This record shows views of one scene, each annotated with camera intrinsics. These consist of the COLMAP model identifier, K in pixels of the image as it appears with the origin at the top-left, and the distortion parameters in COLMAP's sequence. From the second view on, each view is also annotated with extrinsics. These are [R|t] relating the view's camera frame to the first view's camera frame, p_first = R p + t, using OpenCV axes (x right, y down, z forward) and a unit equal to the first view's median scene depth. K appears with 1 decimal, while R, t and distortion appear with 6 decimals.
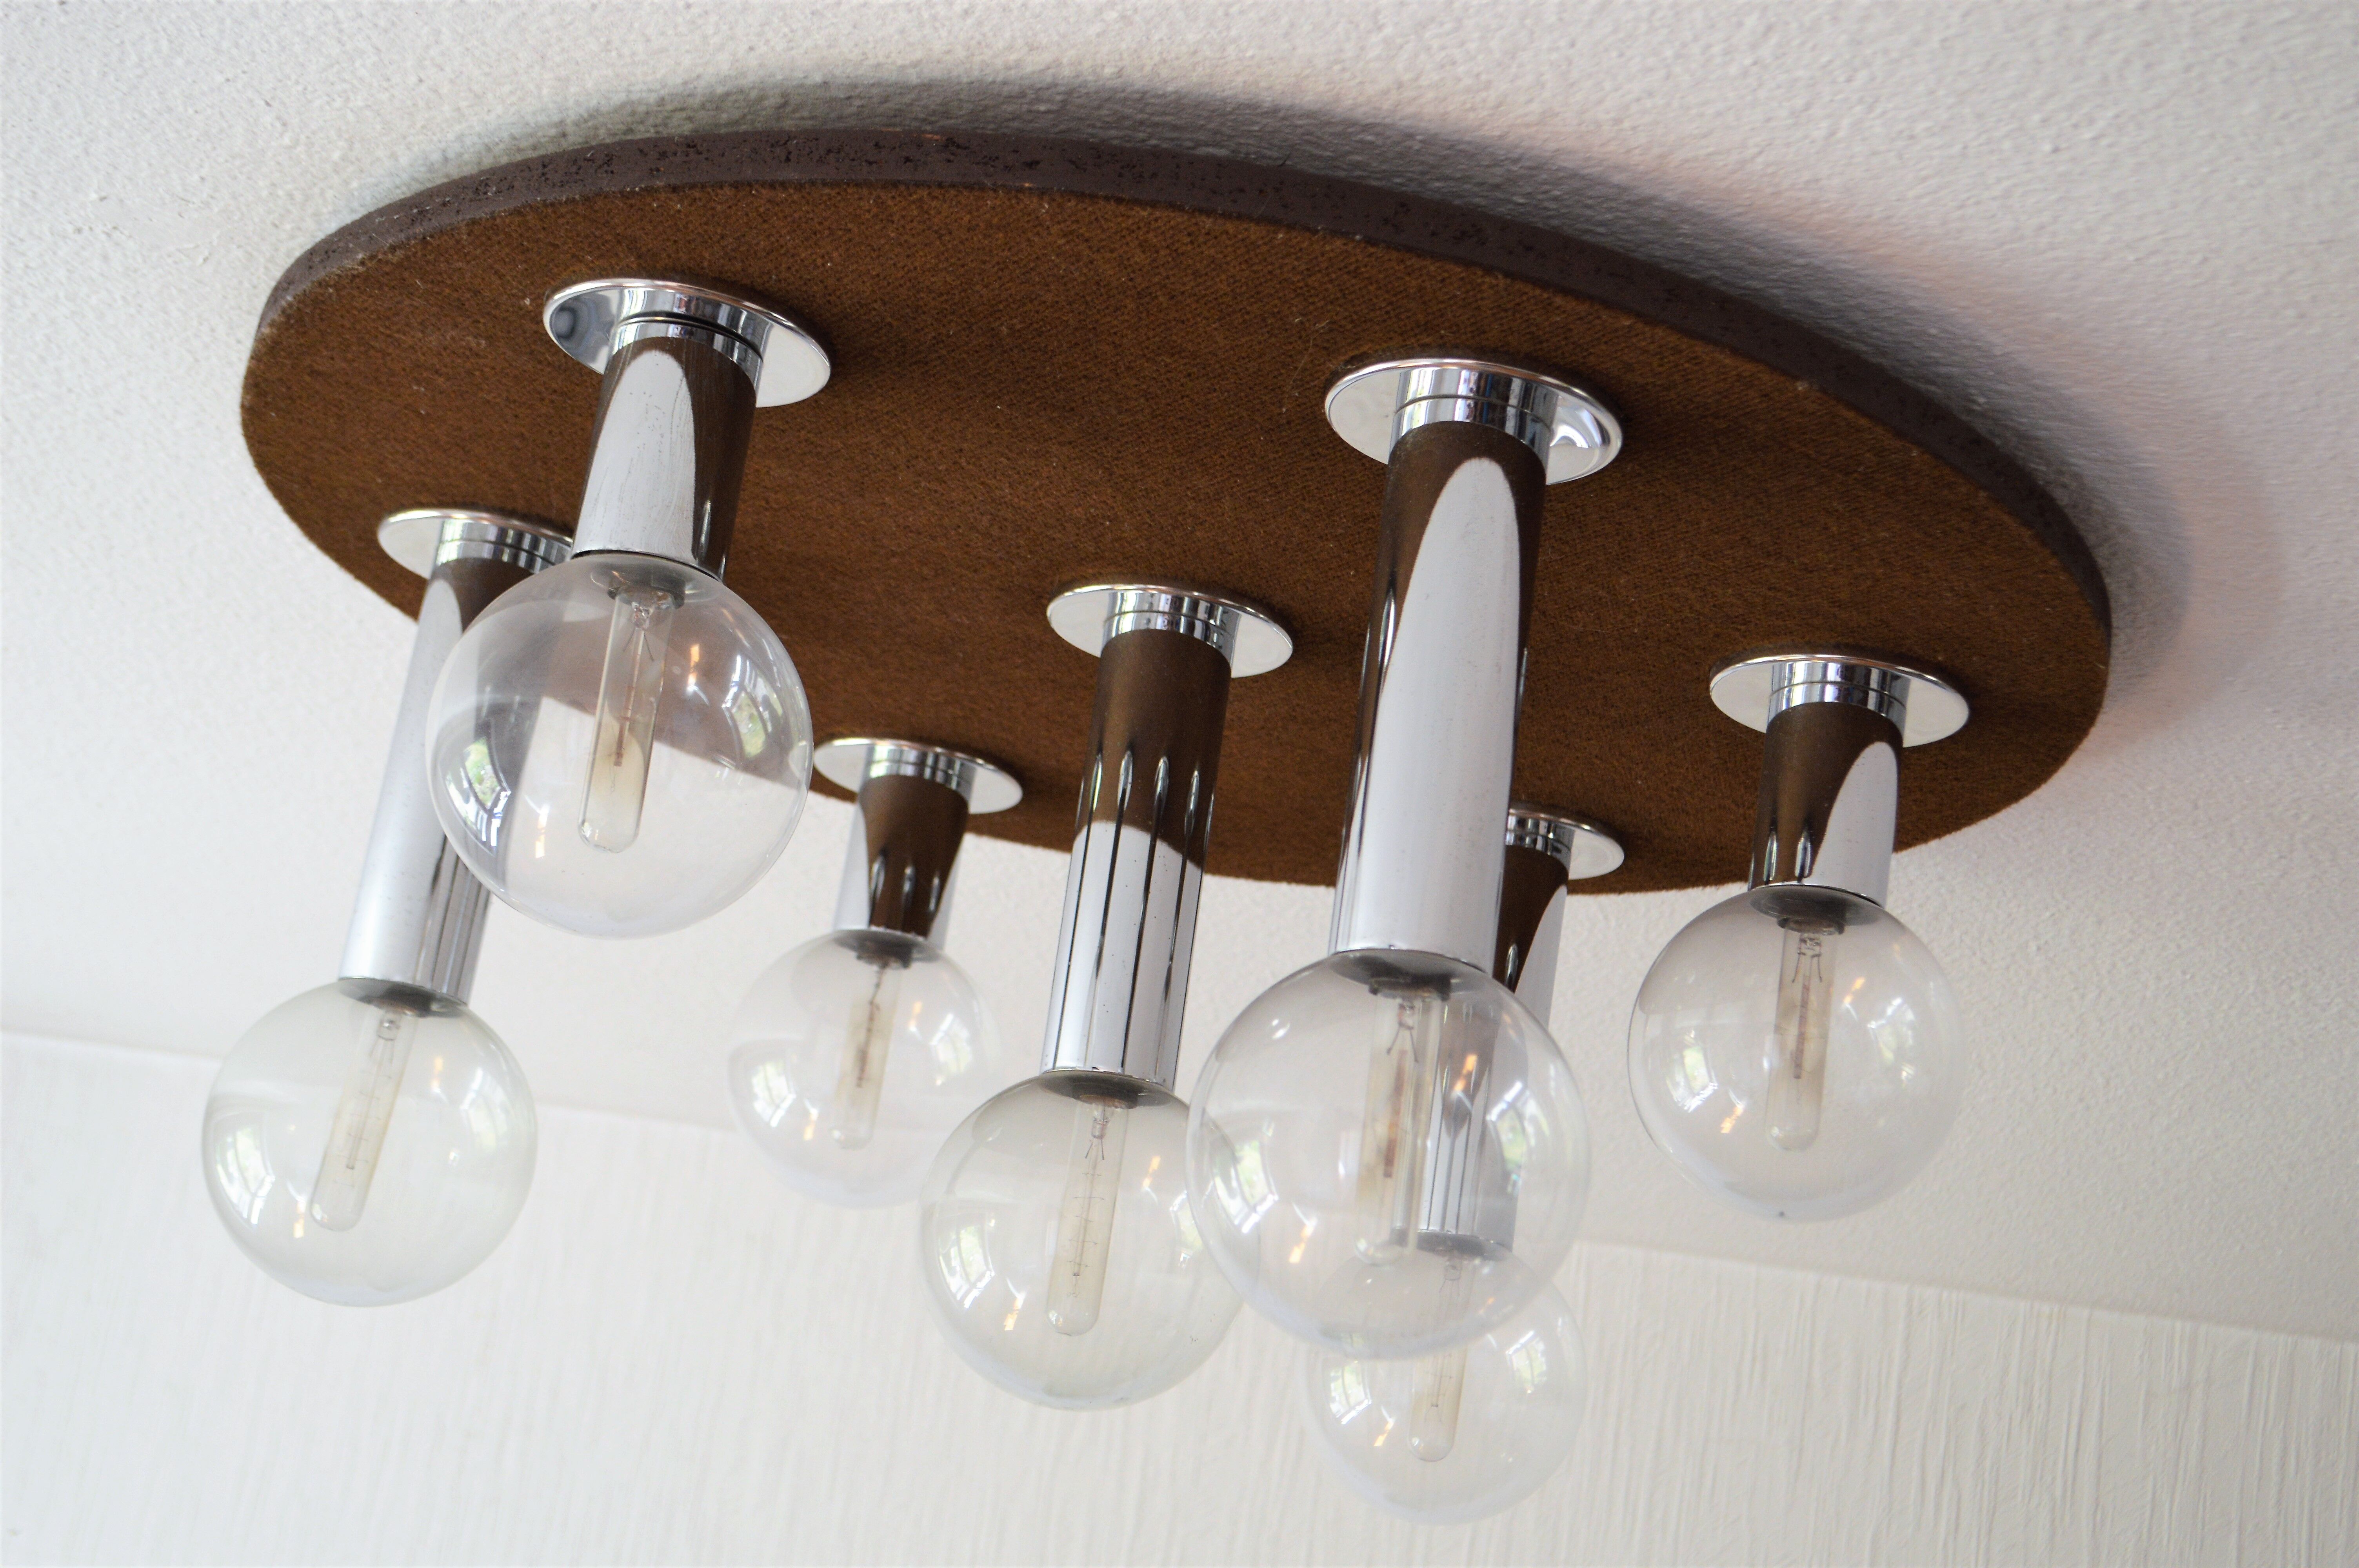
lens RADIAL K [[3641.2, 0, 1179.5], [0, 3641.2, 784.0], [0, 0, 1]] dist [-0.004004, -0.014968]
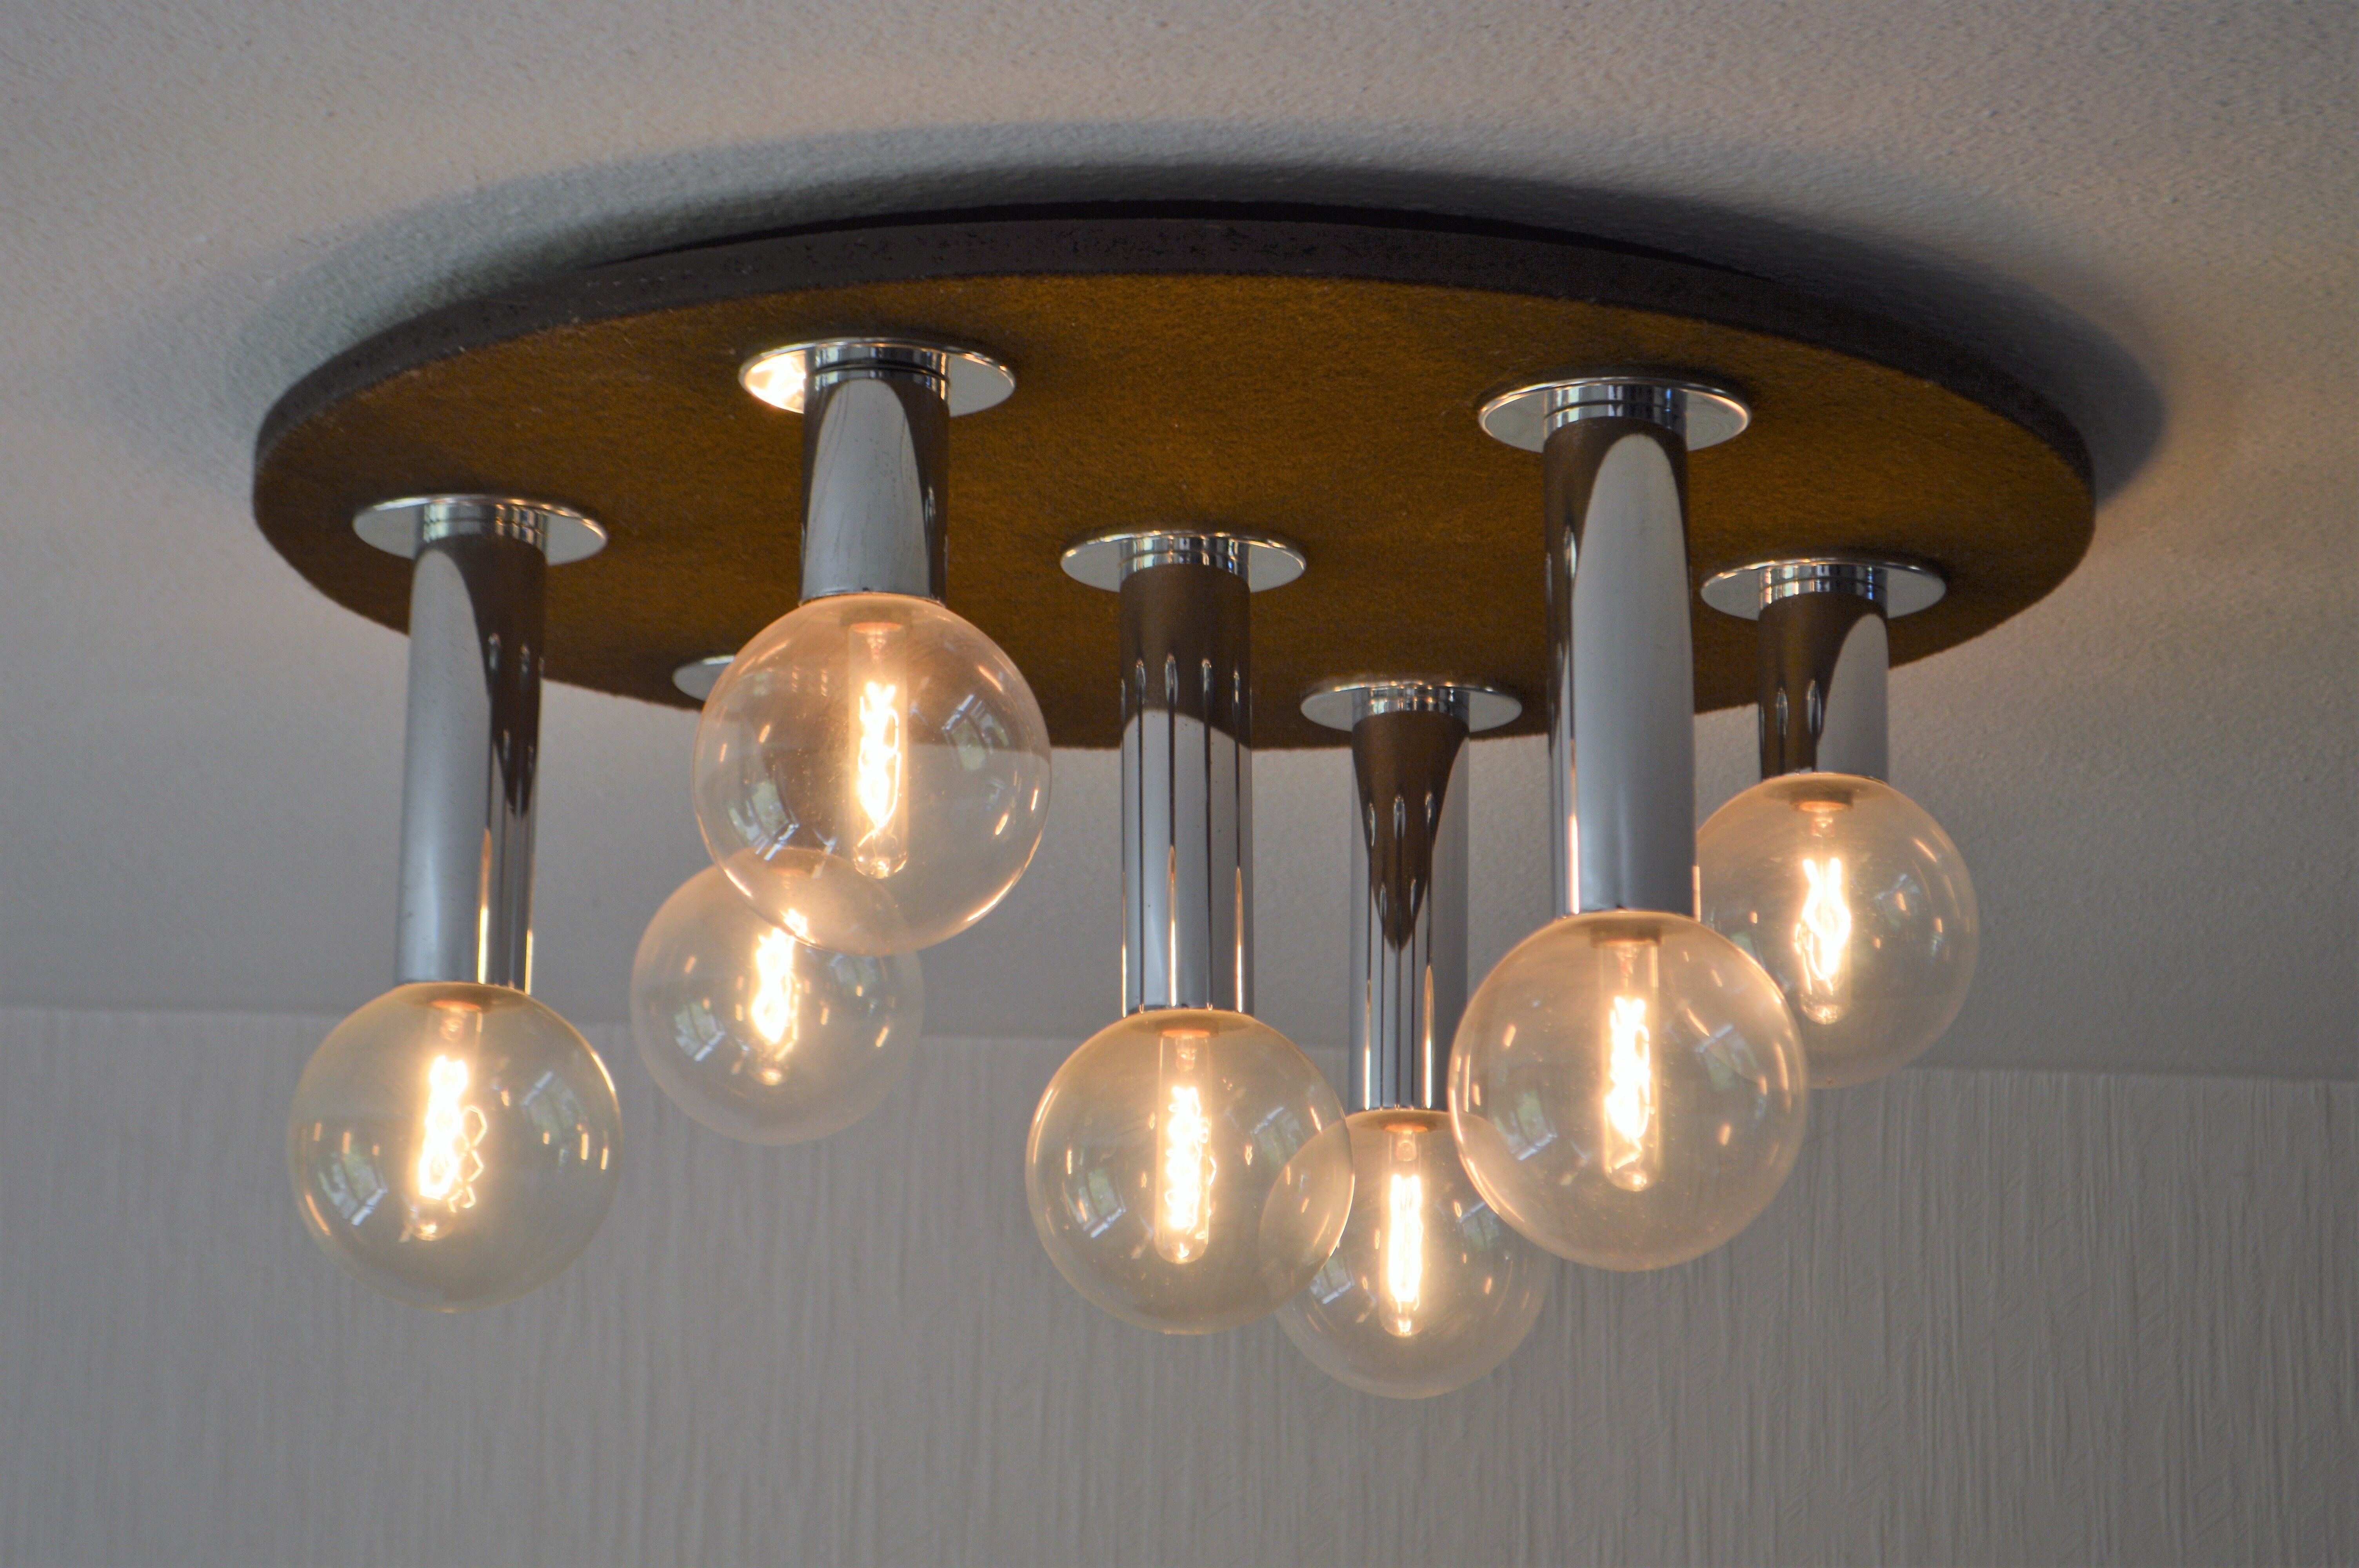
lens RADIAL K [[5400.4, 0, 1179.5], [0, 5400.4, 784.0], [0, 0, 1]] dist [0.049239, 0.111034]
pose [[0.964788, -0.090525, 0.246959, -0.420463], [0.066586, 0.992384, 0.103636, -0.150305], [-0.254460, -0.083543, 0.963468, -0.515624]]
